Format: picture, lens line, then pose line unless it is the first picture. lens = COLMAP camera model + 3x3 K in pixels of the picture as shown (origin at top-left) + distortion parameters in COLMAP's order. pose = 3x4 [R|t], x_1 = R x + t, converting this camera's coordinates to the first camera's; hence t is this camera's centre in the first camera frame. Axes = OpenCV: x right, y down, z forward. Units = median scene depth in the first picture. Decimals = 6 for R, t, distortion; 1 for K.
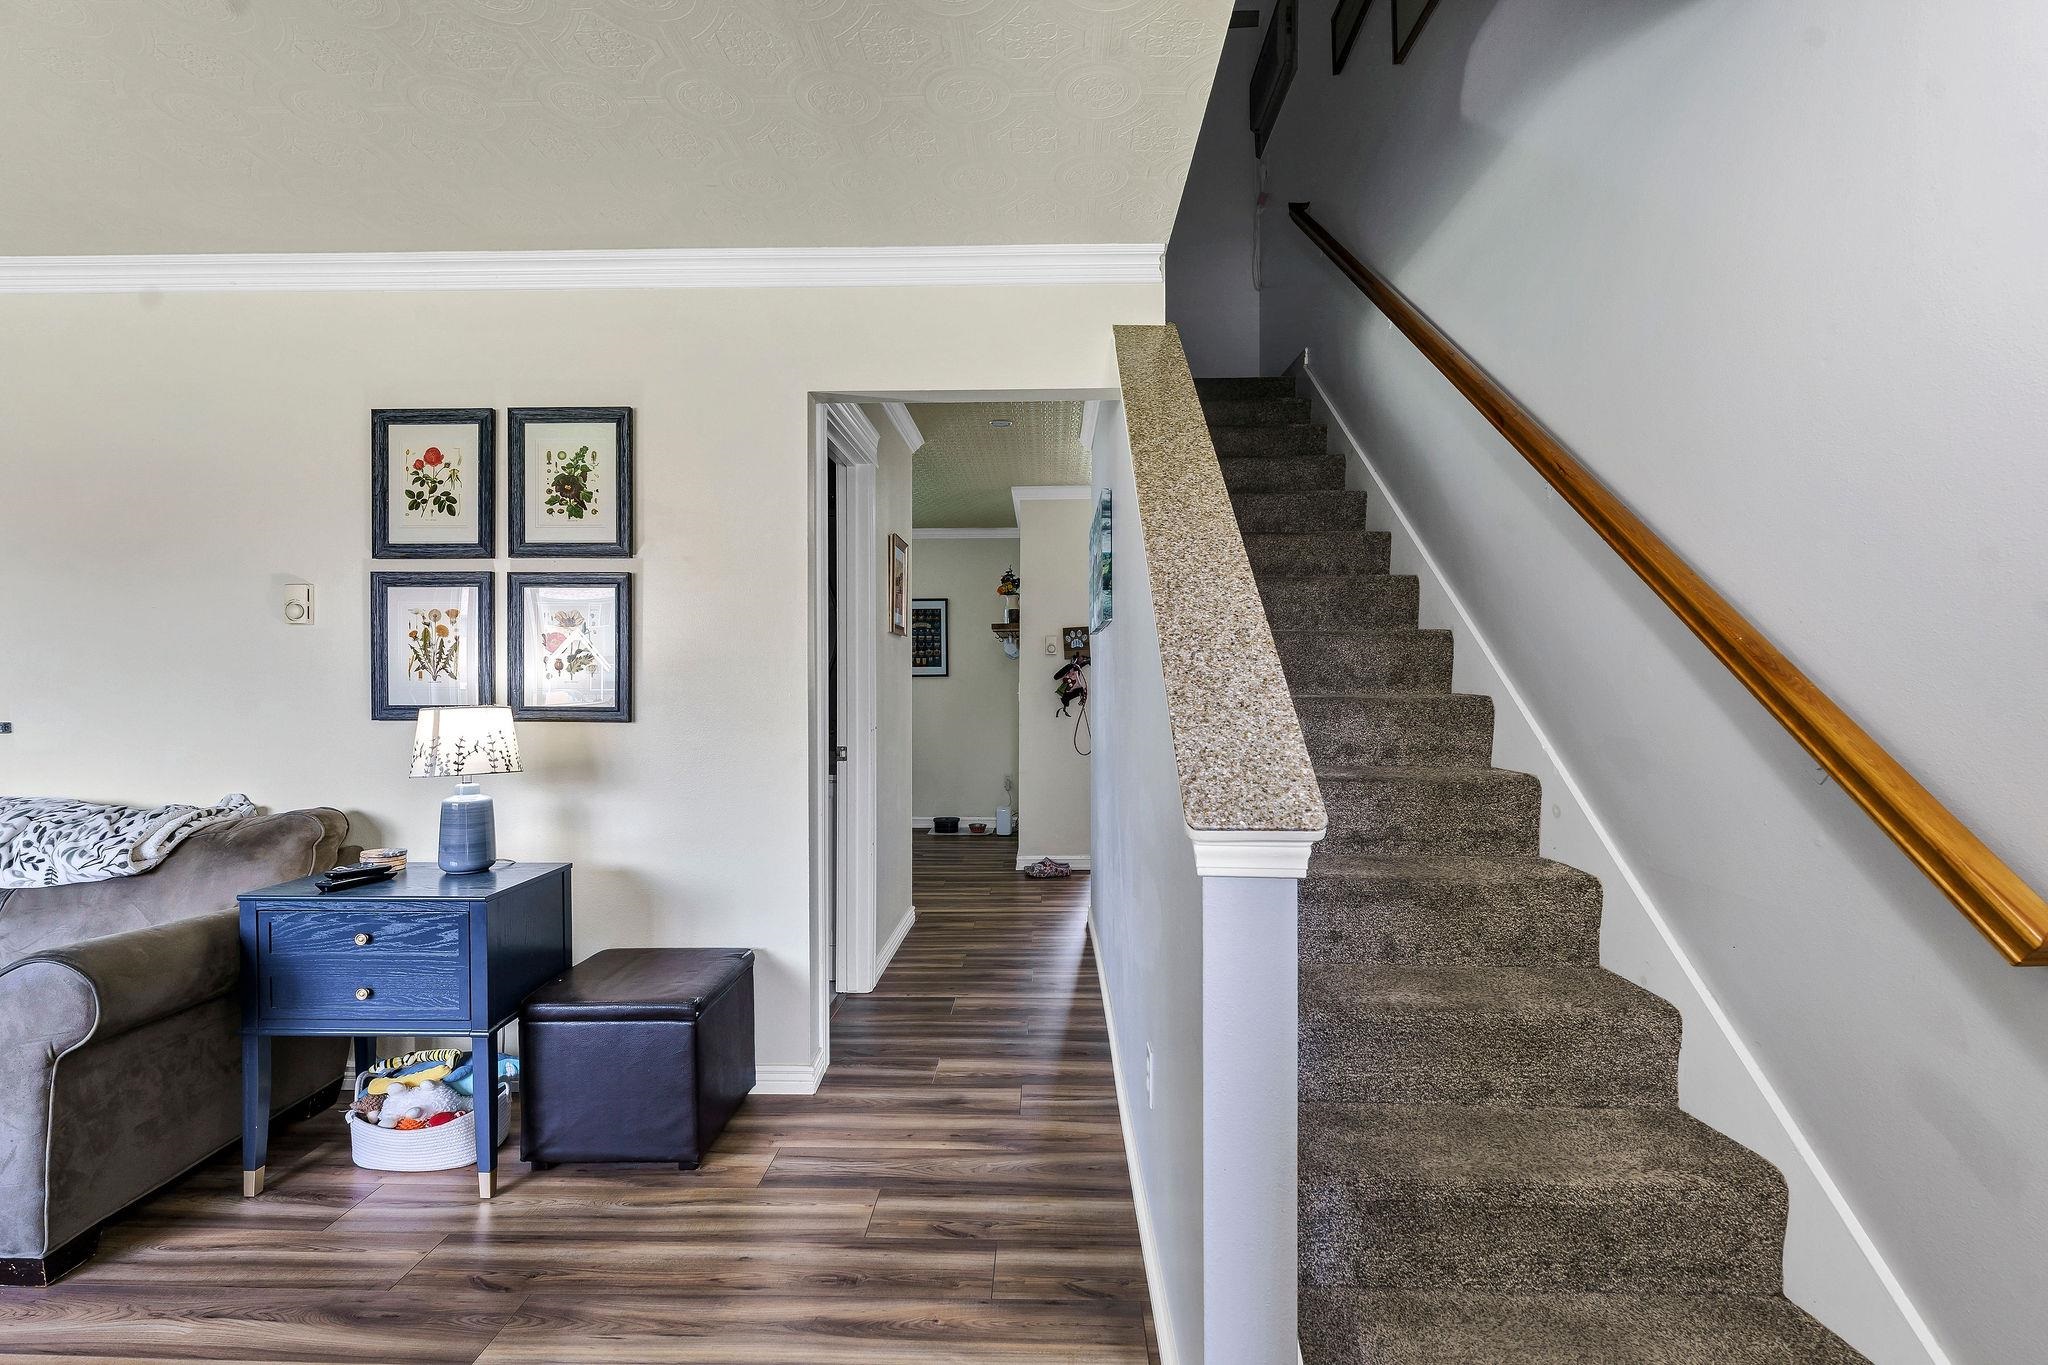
lens RADIAL K [[919.5, 0, 1021.6], [0, 919.5, 689.8], [0, 0, 1]] dist [-0.001207, -0.001679]
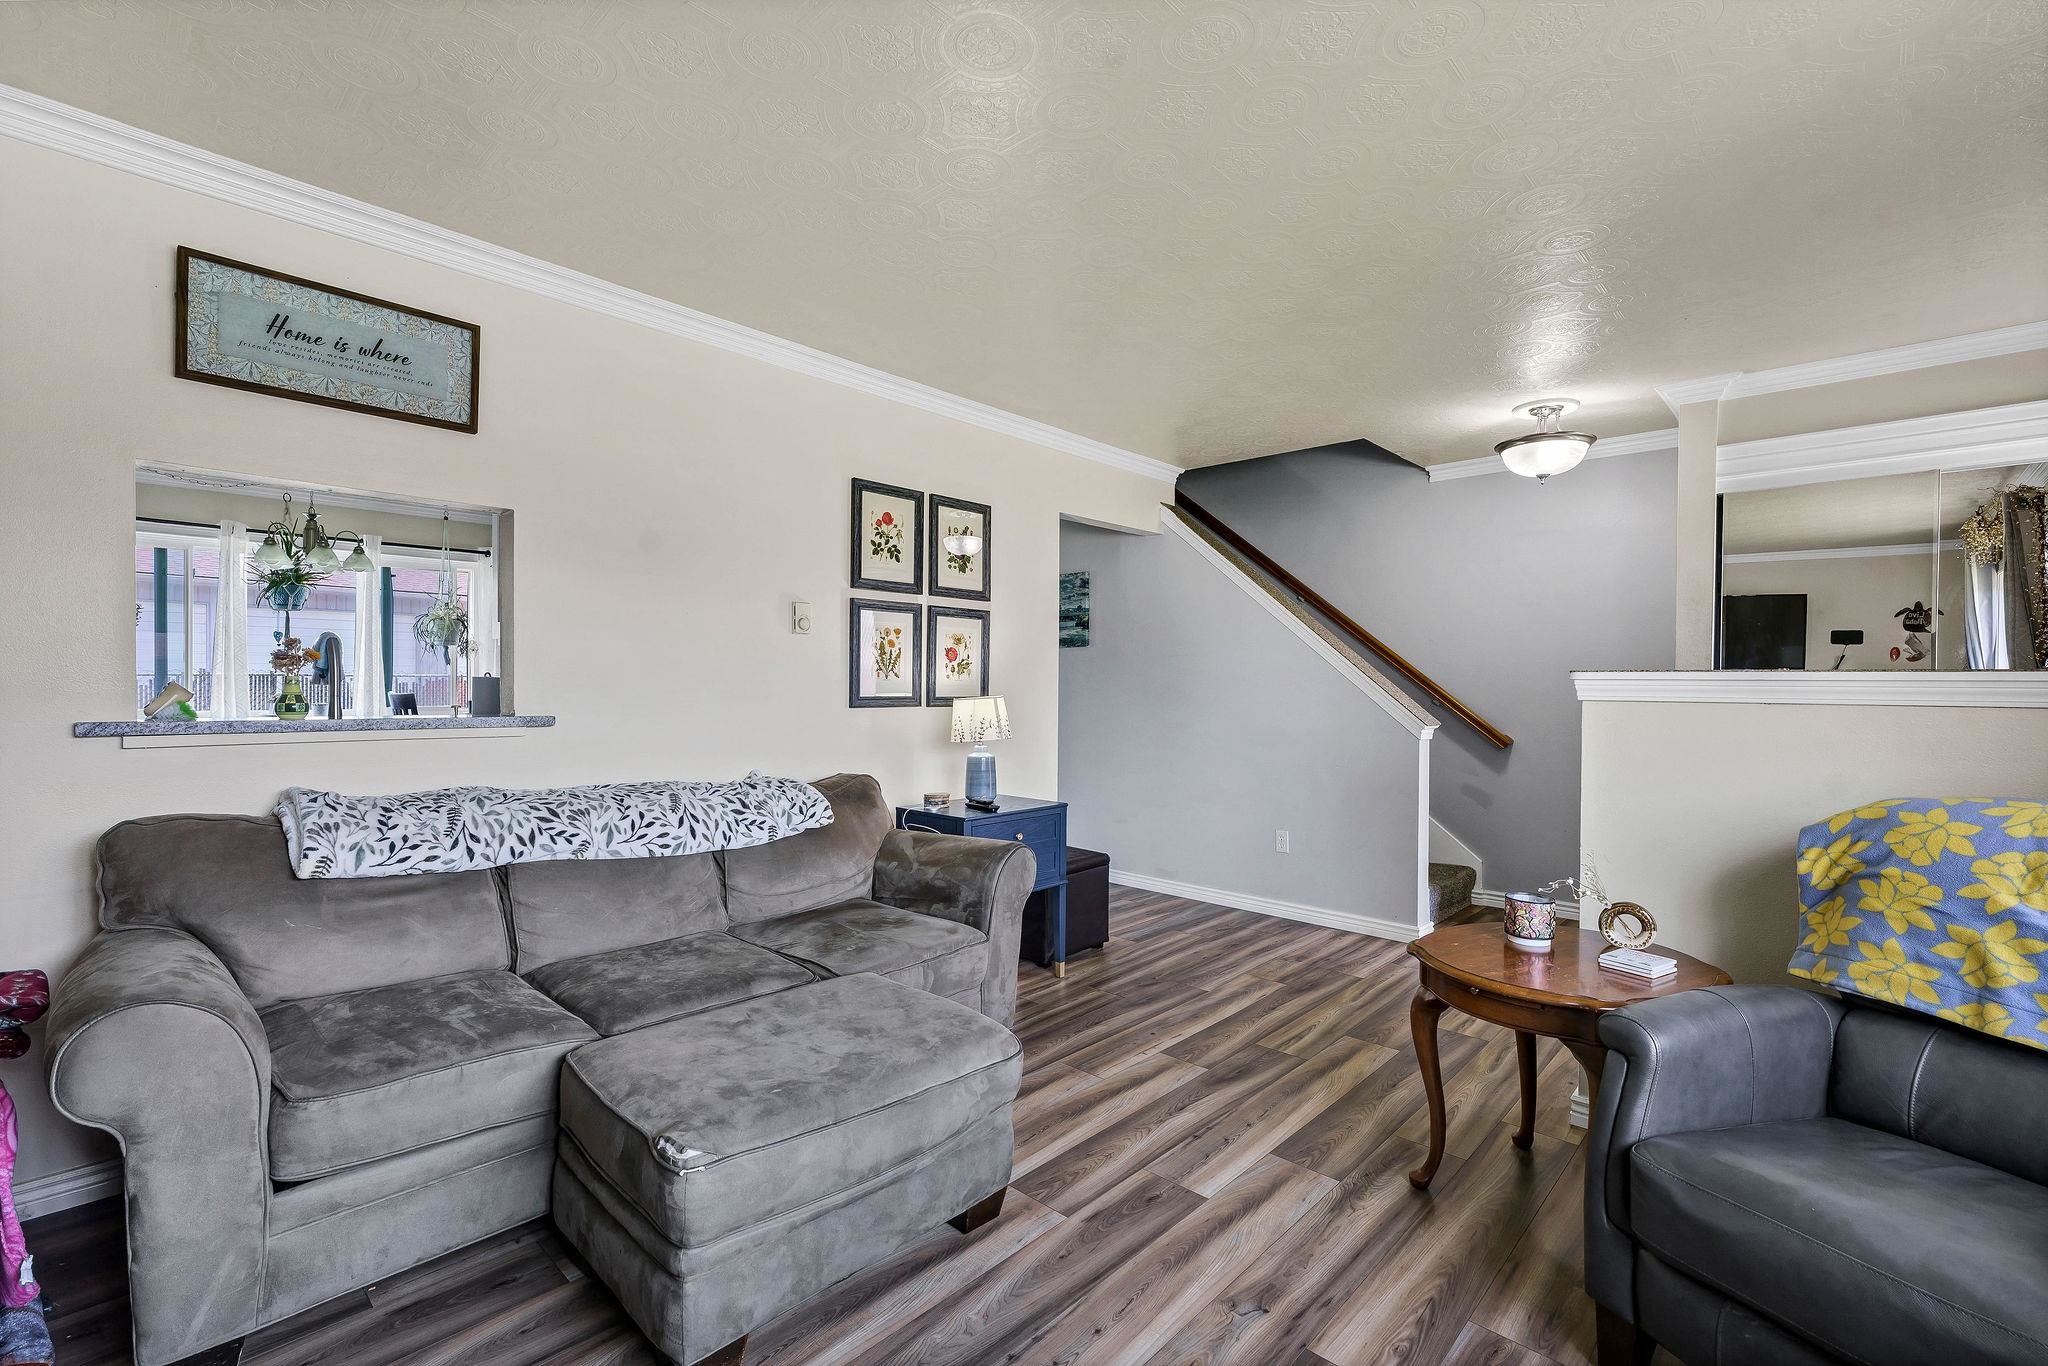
lens RADIAL K [[929.6, 0, 1000.6], [0, 929.6, 685.2], [0, 0, 1]] dist [-0.001089, -0.000689]
pose [[0.662476, 0.002919, 0.749077, -1.589993], [-0.003320, 0.999994, -0.000960, 0.000318], [-0.749075, -0.001851, 0.662482, -0.066129]]
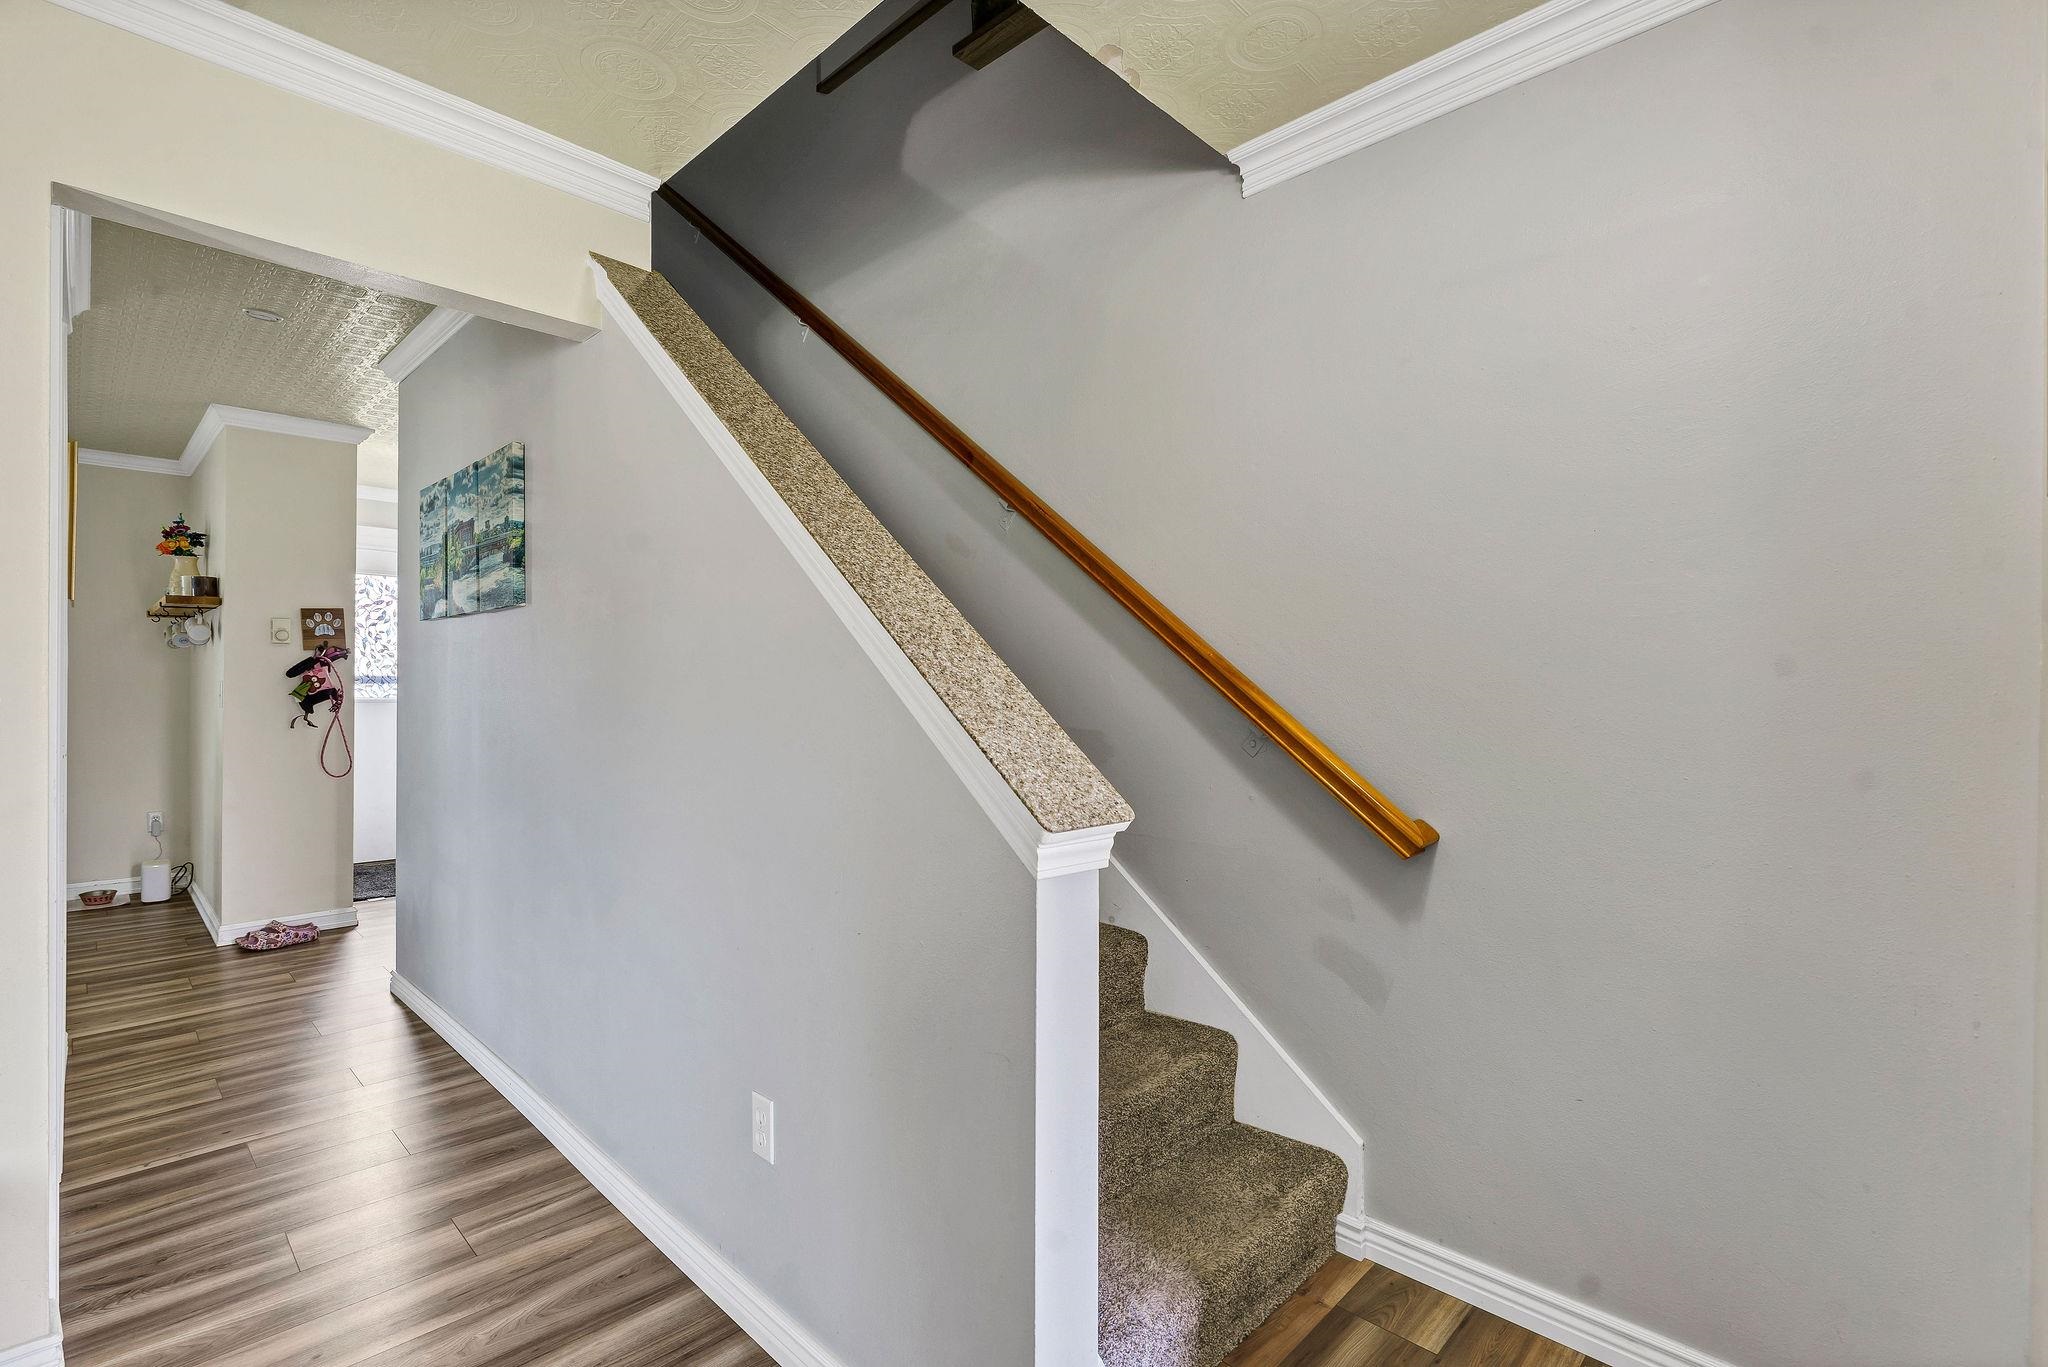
lens RADIAL K [[929.6, 0, 1000.6], [0, 929.6, 685.7], [0, 0, 1]] dist [-0.001089, -0.000689]
pose [[0.681745, 0.004821, 0.731574, -0.258374], [-0.000514, 0.999981, -0.006110, -0.000175], [-0.731590, 0.003790, 0.681735, 0.160213]]
